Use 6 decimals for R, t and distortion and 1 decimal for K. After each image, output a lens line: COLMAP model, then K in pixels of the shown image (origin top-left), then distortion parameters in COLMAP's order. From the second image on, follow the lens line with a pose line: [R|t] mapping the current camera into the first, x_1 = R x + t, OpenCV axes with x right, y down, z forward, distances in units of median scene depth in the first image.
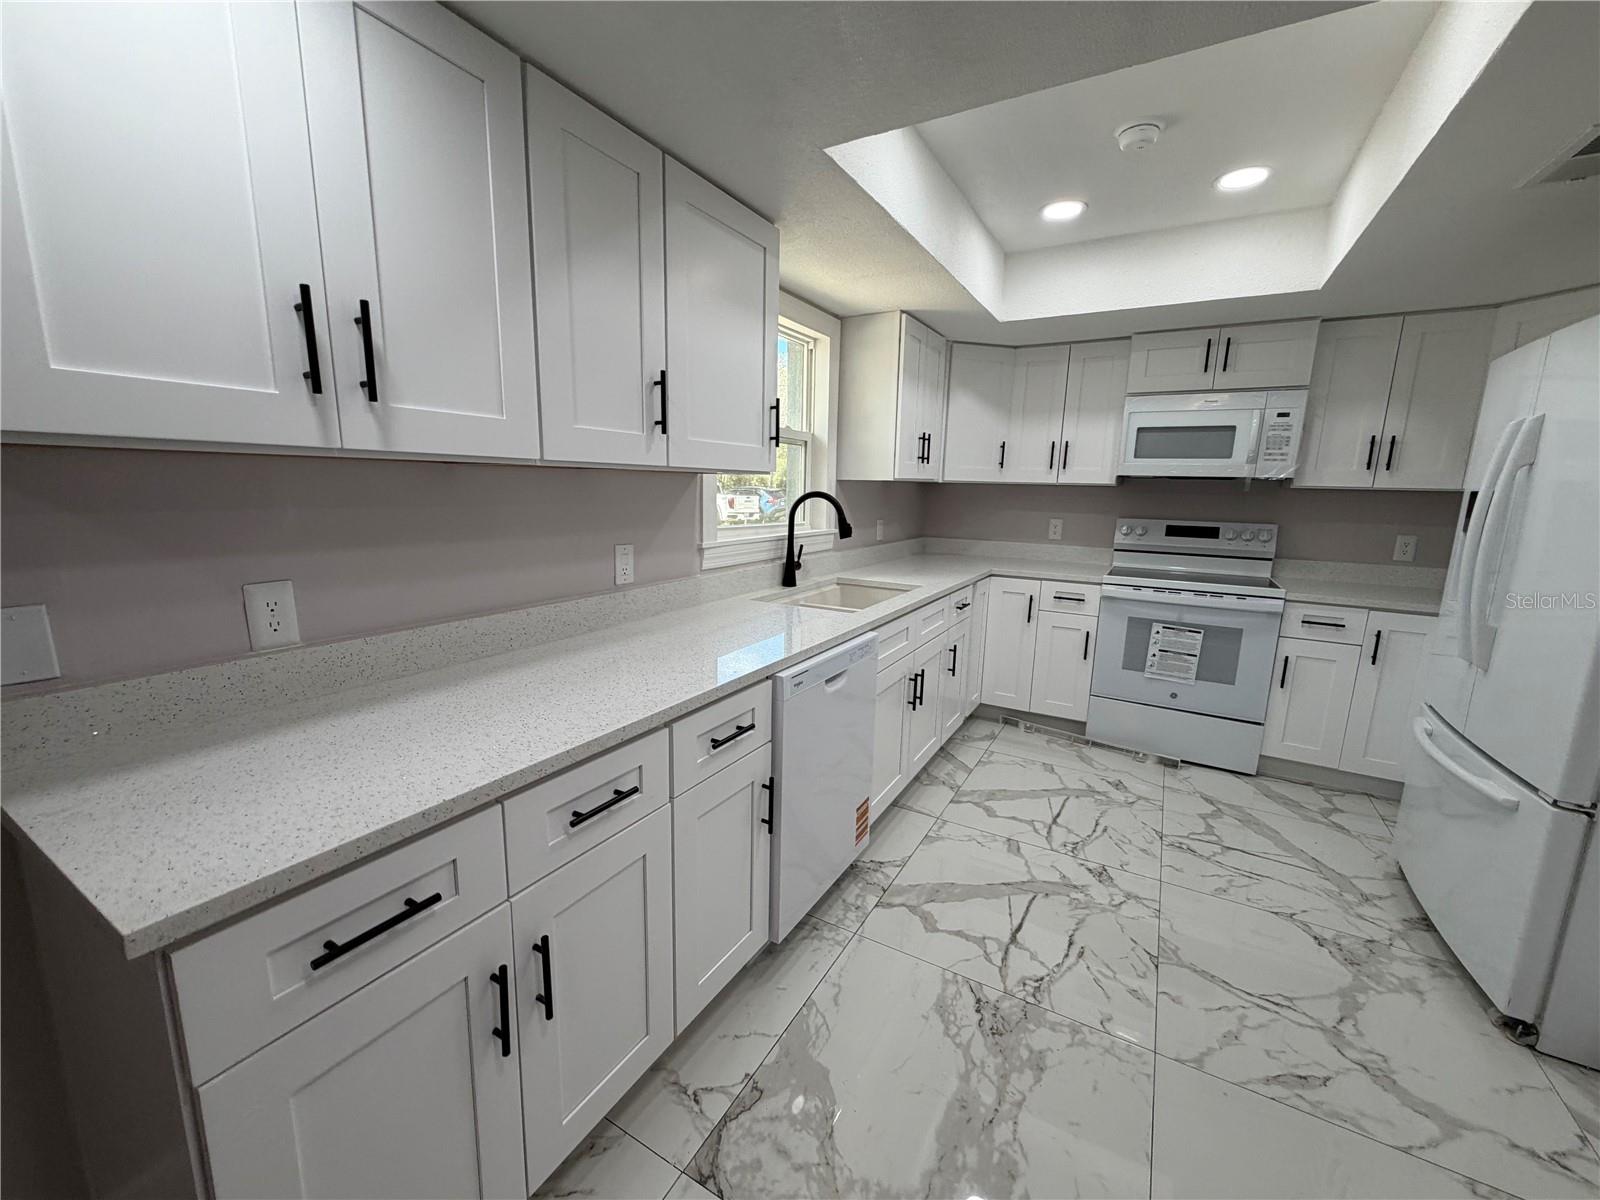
lens RADIAL K [[638.3, 0, 798.9], [0, 638.3, 602.9], [0, 0, 1]] dist [0.000792, 0.000176]
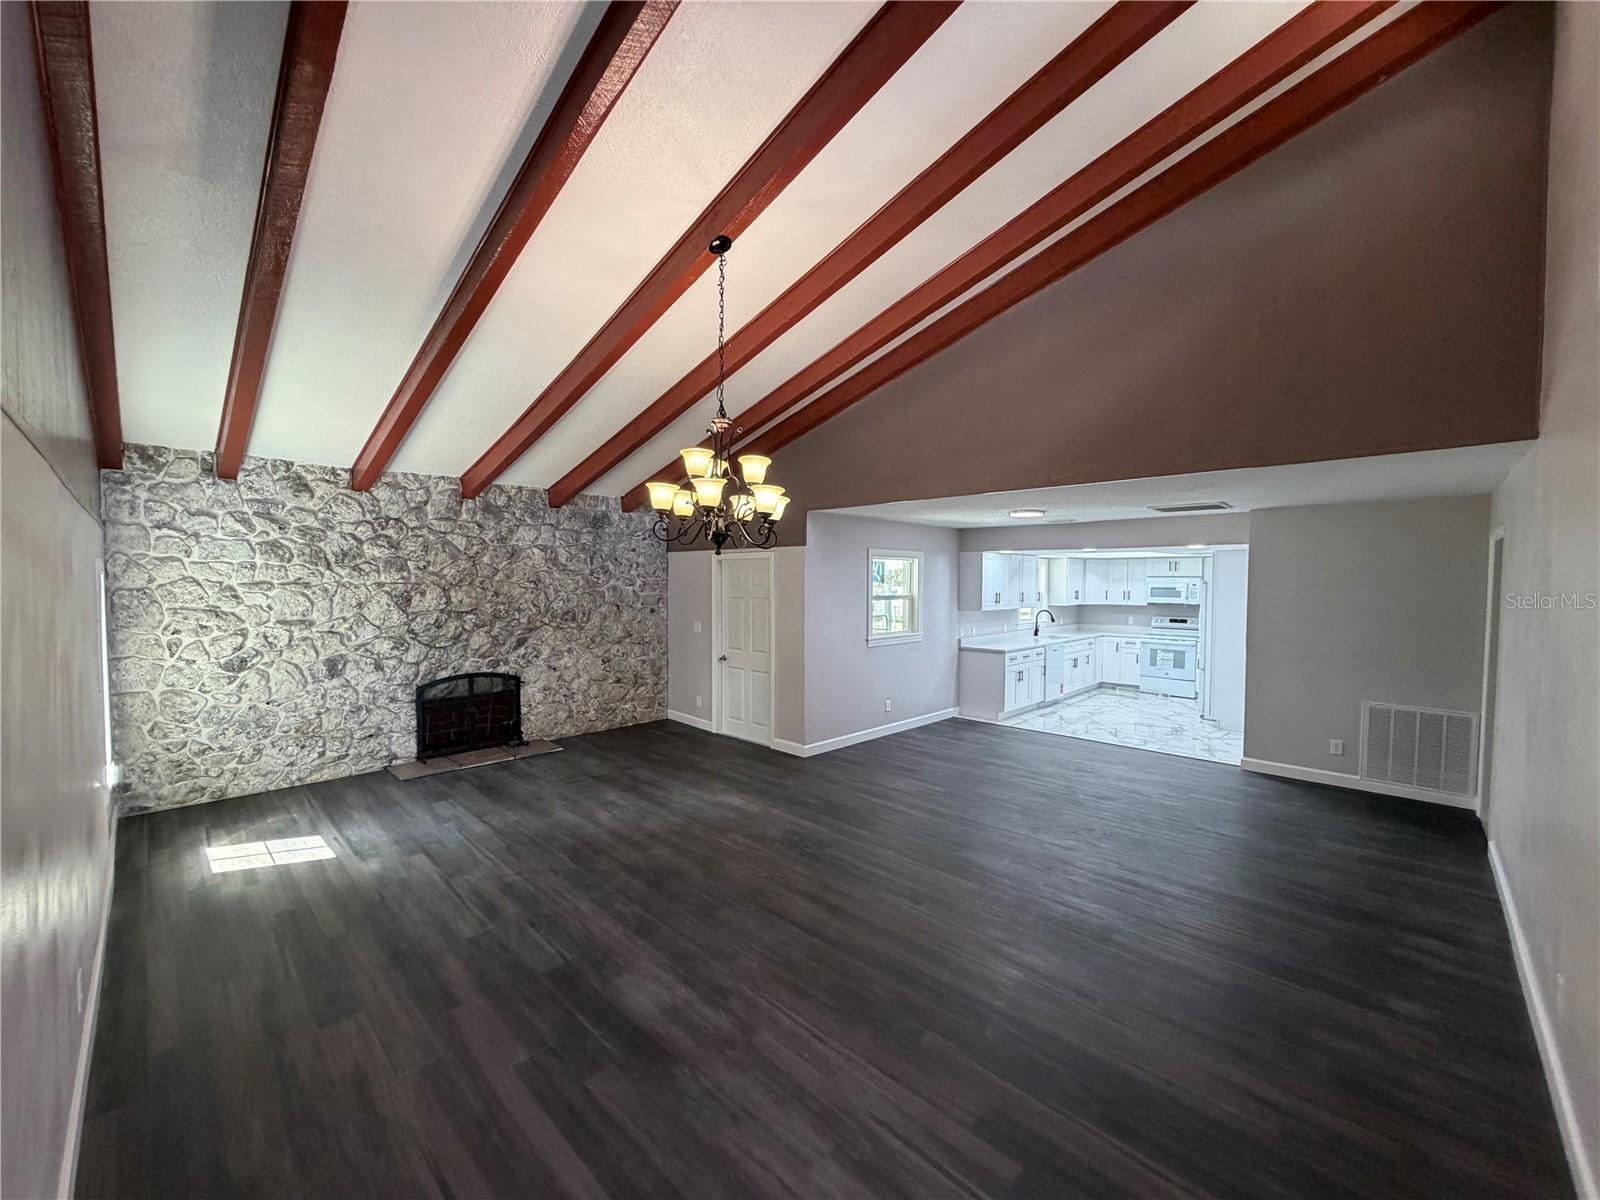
lens RADIAL K [[638.3, 0, 797.1], [0, 638.3, 602.3], [0, 0, 1]] dist [0.000792, 0.000176]
pose [[0.968655, -0.008384, -0.248269, -0.402276], [-0.028869, 0.988859, -0.146028, 0.331080], [0.246727, 0.148618, 0.957621, -2.640367]]
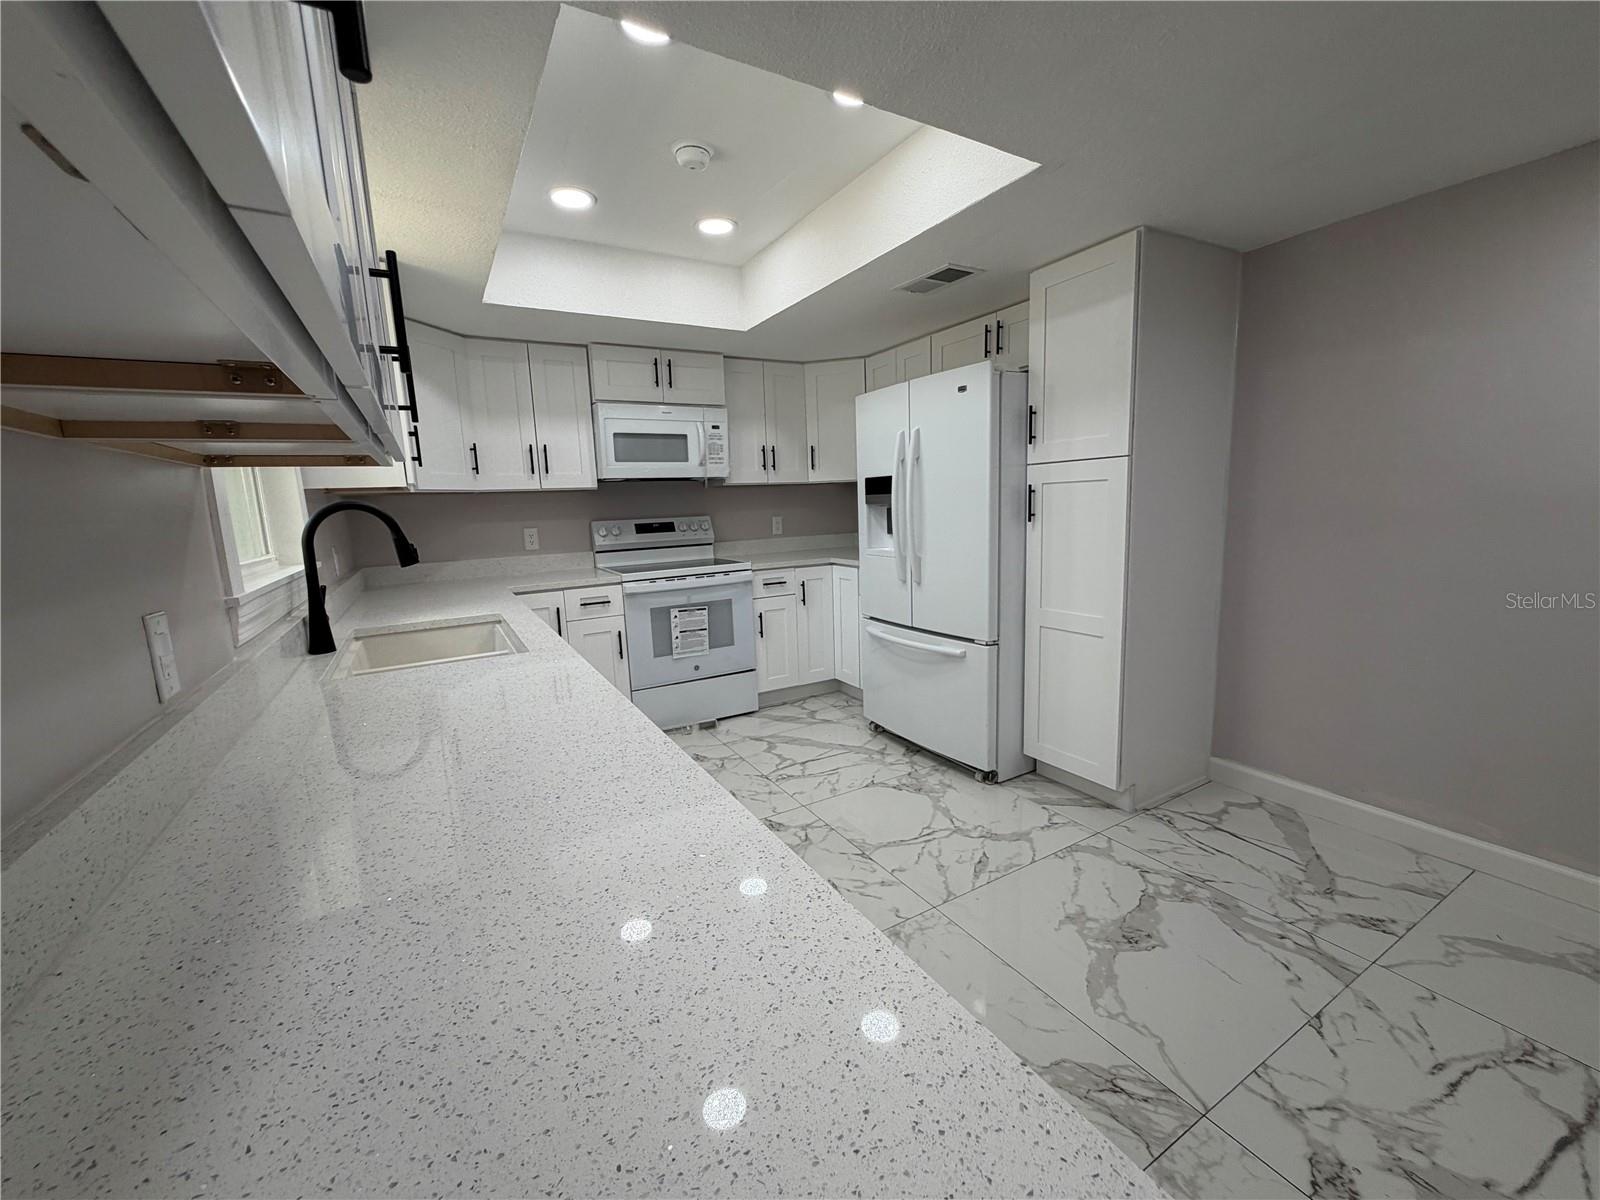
lens RADIAL K [[638.3, 0, 798.6], [0, 638.3, 603.0], [0, 0, 1]] dist [0.000792, 0.000176]
pose [[0.497703, -0.177929, 0.848901, -0.293519], [0.205750, 0.975016, 0.083733, -0.028504], [-0.842591, 0.132987, 0.521877, 0.254386]]
